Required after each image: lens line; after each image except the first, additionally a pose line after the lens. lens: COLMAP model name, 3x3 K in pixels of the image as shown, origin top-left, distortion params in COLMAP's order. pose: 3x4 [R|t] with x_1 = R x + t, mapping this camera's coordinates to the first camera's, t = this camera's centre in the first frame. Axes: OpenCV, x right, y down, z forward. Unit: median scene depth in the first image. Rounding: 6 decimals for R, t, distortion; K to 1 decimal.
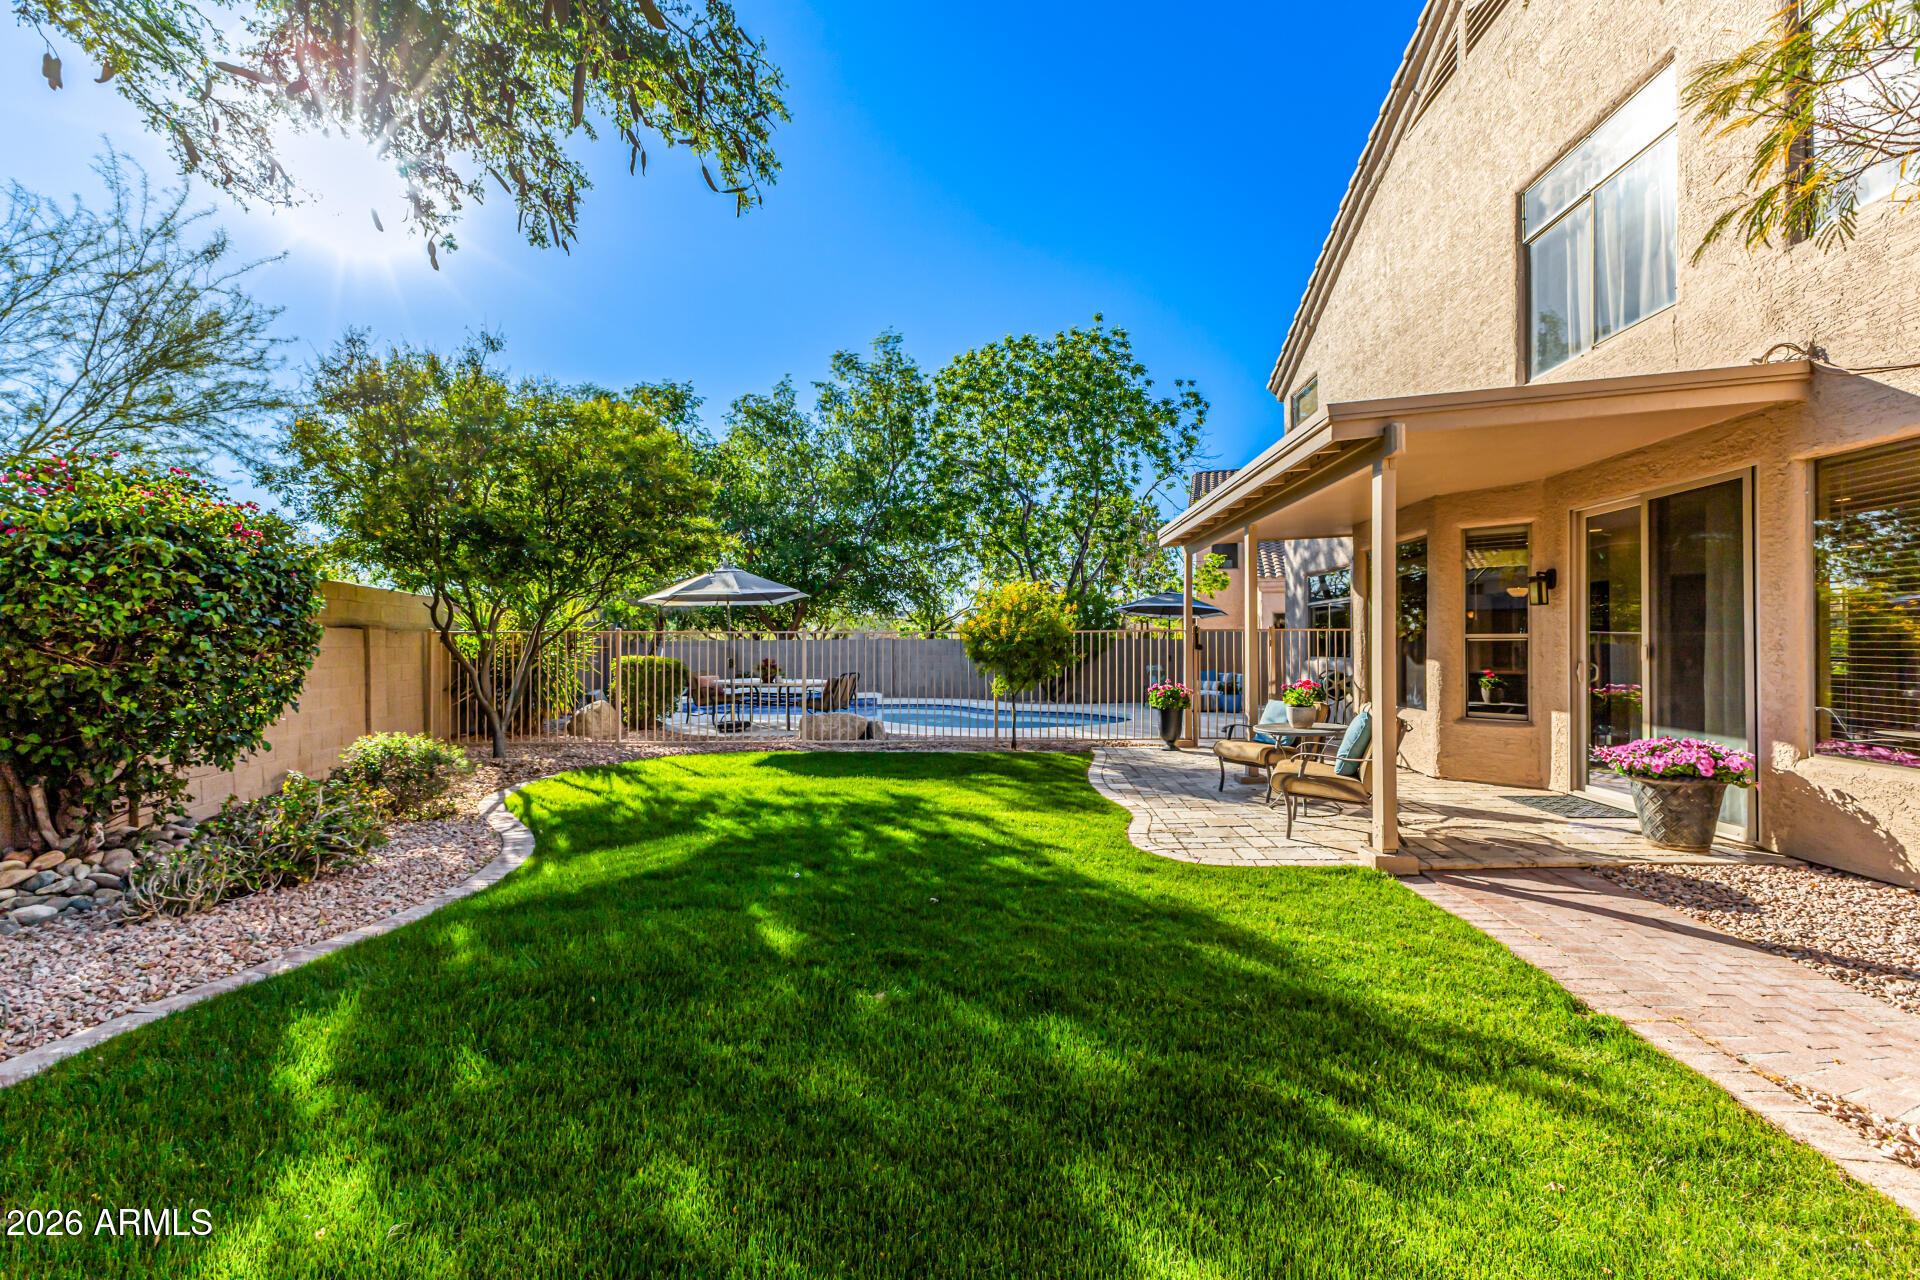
lens RADIAL K [[823.7, 0, 955.9], [0, 823.7, 640.6], [0, 0, 1]] dist [0.011229, -0.005307]
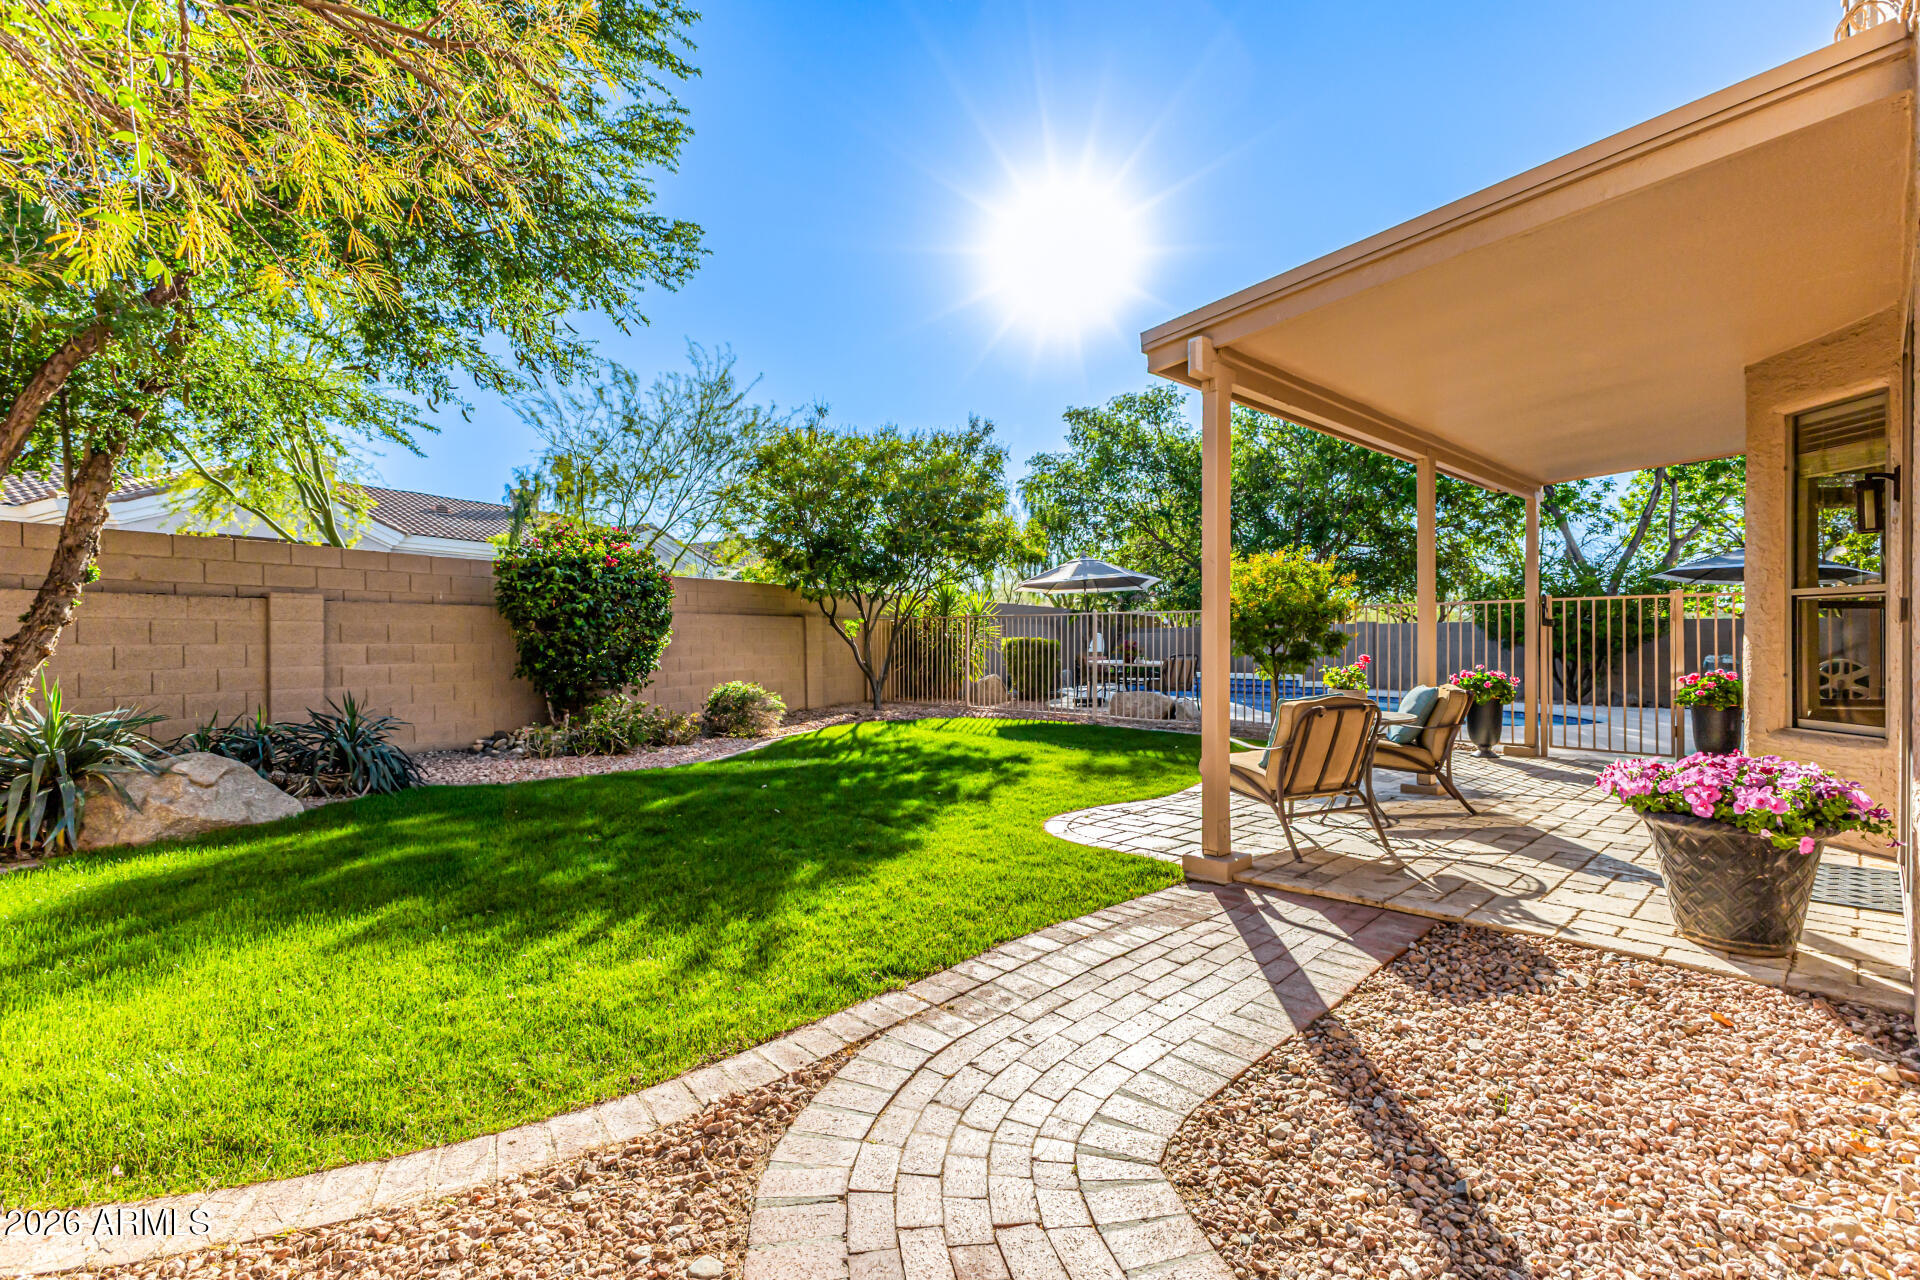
lens RADIAL K [[823.7, 0, 955.9], [0, 823.7, 640.6], [0, 0, 1]] dist [0.011229, -0.005307]
pose [[0.722496, 0.002308, -0.691371, 0.839781], [0.004407, 0.999959, 0.007943, 0.030513], [0.691361, -0.008786, 0.722456, 0.205378]]
